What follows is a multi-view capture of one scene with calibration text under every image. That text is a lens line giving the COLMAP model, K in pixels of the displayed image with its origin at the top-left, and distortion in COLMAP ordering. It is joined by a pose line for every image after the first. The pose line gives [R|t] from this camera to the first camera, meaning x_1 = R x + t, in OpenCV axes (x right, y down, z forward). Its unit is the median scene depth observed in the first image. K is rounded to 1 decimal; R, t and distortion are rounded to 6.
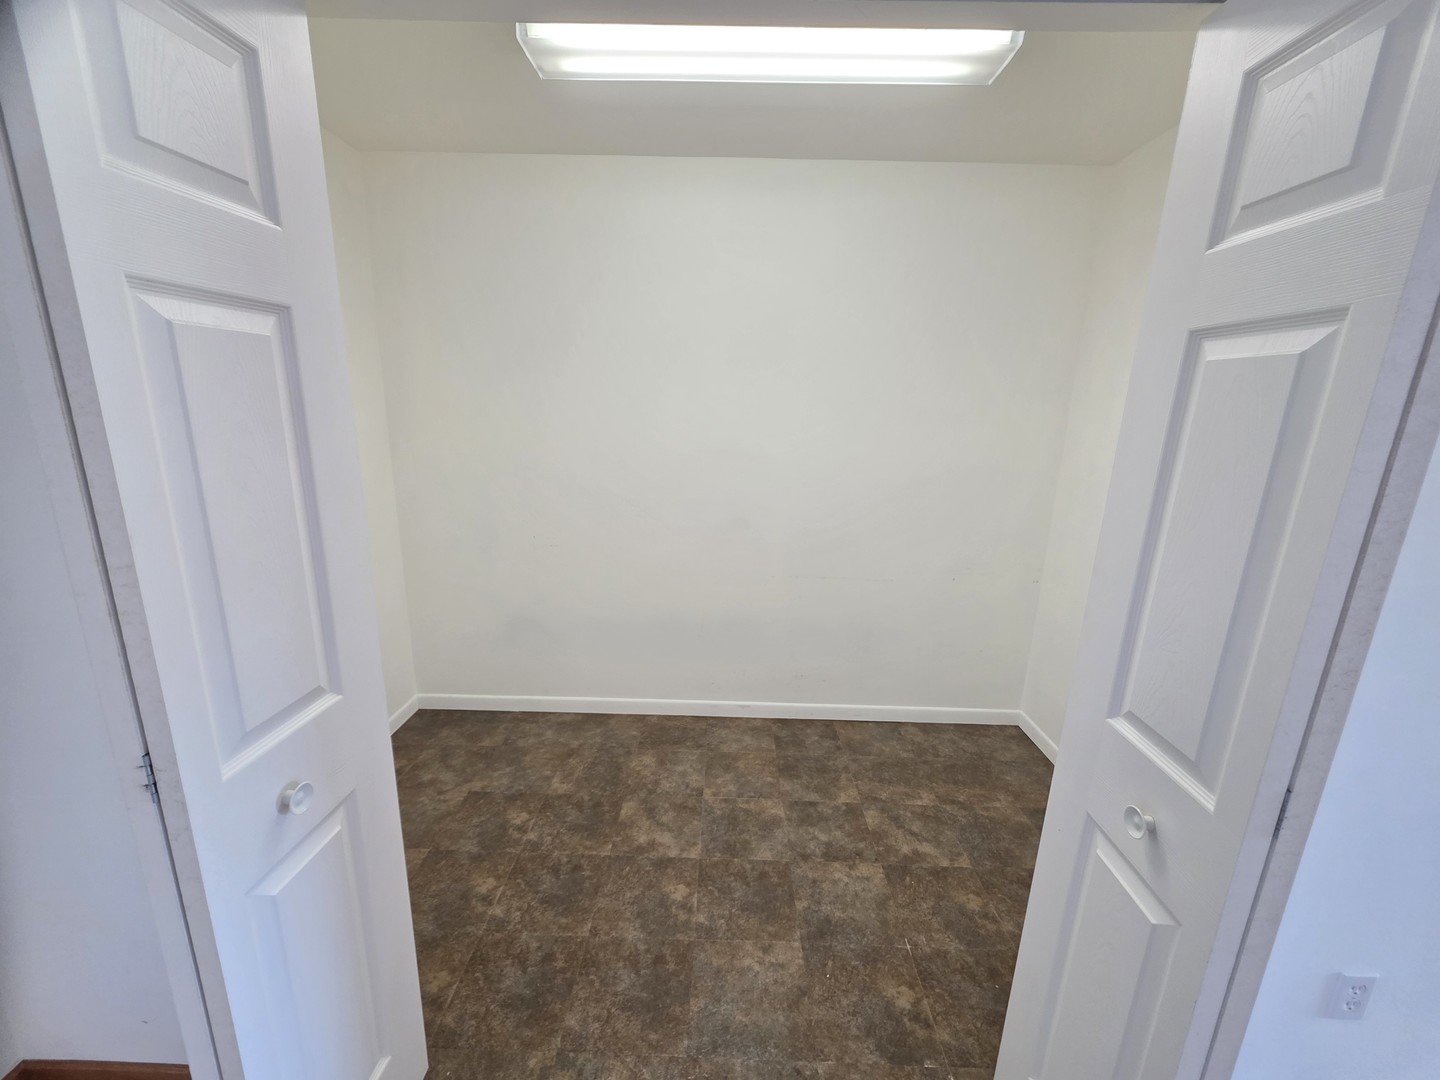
lens RADIAL K [[576.5, 0, 711.3], [0, 576.5, 539.4], [0, 0, 1]] dist [-0.001960, 0.000236]
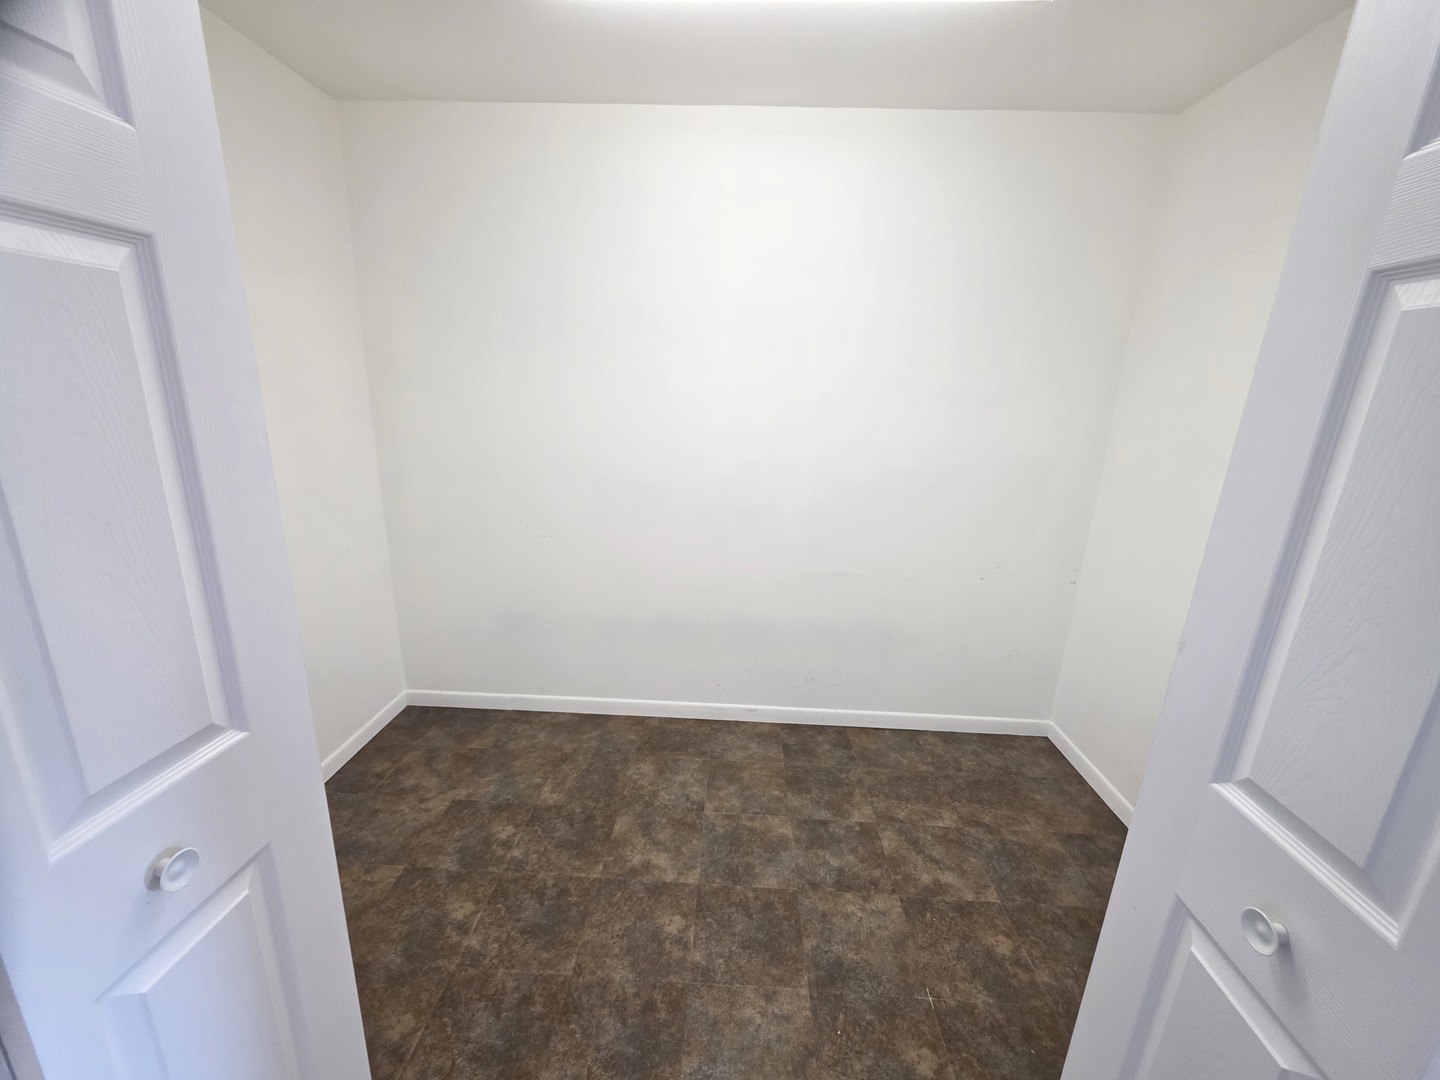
lens RADIAL K [[576.5, 0, 709.3], [0, 576.5, 541.8], [0, 0, 1]] dist [-0.001960, 0.000236]
pose [[0.999641, 0.014092, -0.022776, 0.012401], [-0.013423, 0.999482, 0.029263, -0.016326], [0.023176, -0.028946, 0.999312, 0.124200]]
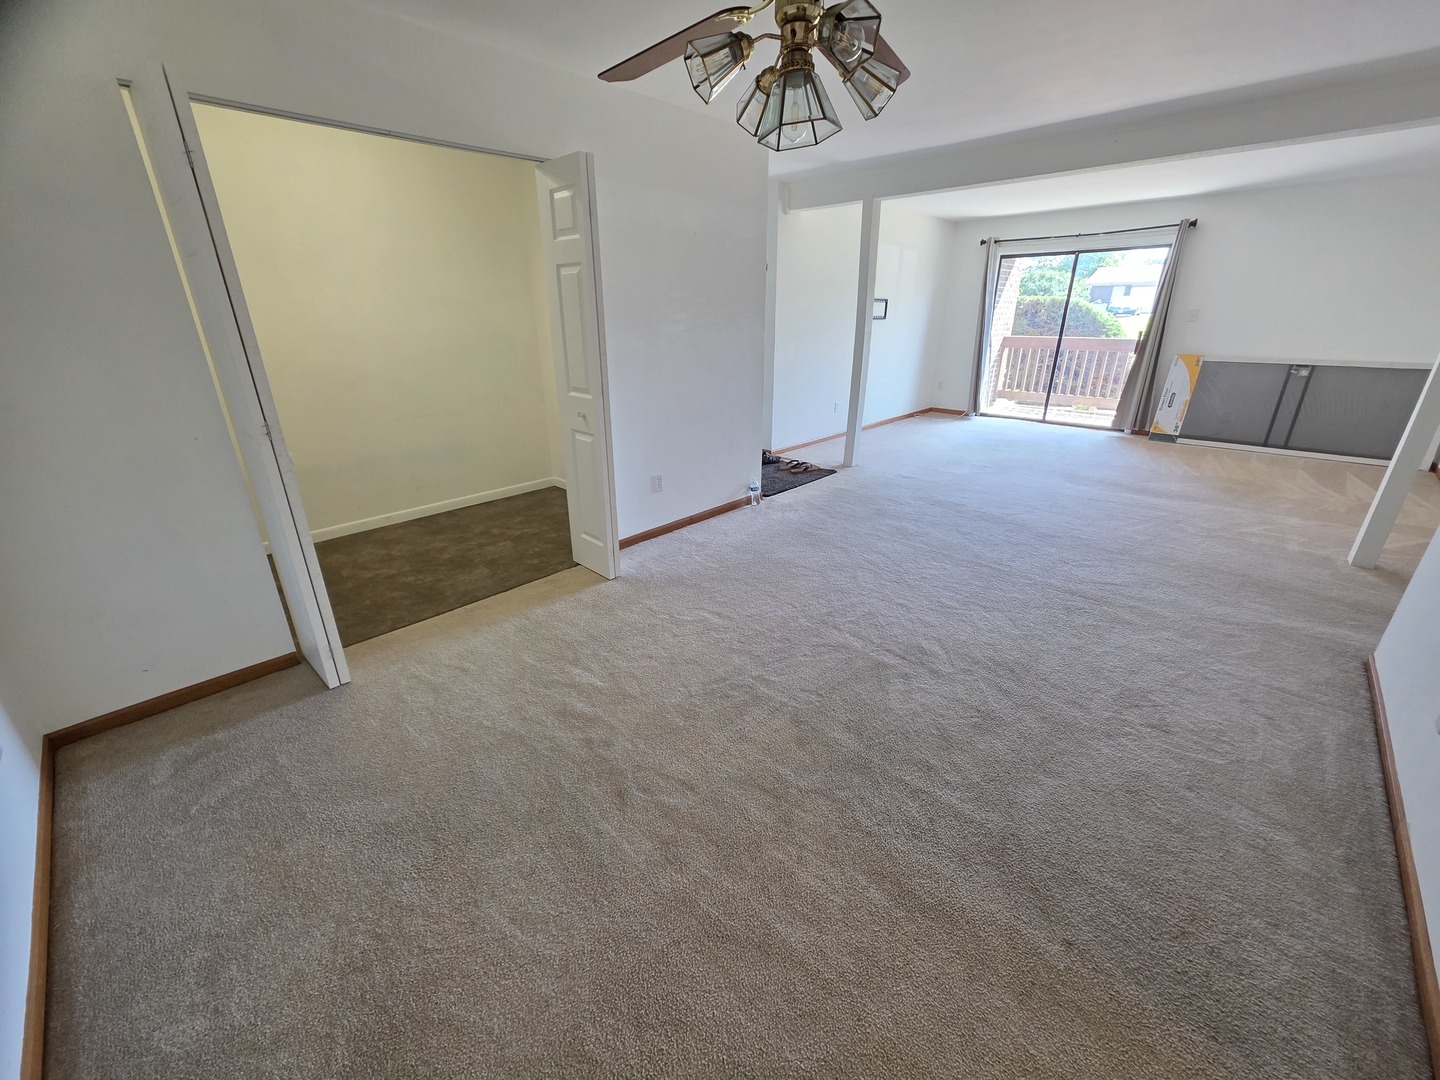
lens RADIAL K [[576.5, 0, 714.6], [0, 576.5, 534.1], [0, 0, 1]] dist [-0.001960, 0.000236]
pose [[0.679644, -0.292255, 0.672808, -0.629839], [0.192541, 0.956120, 0.220824, 0.287010], [-0.707822, -0.020539, 0.706092, -1.024885]]
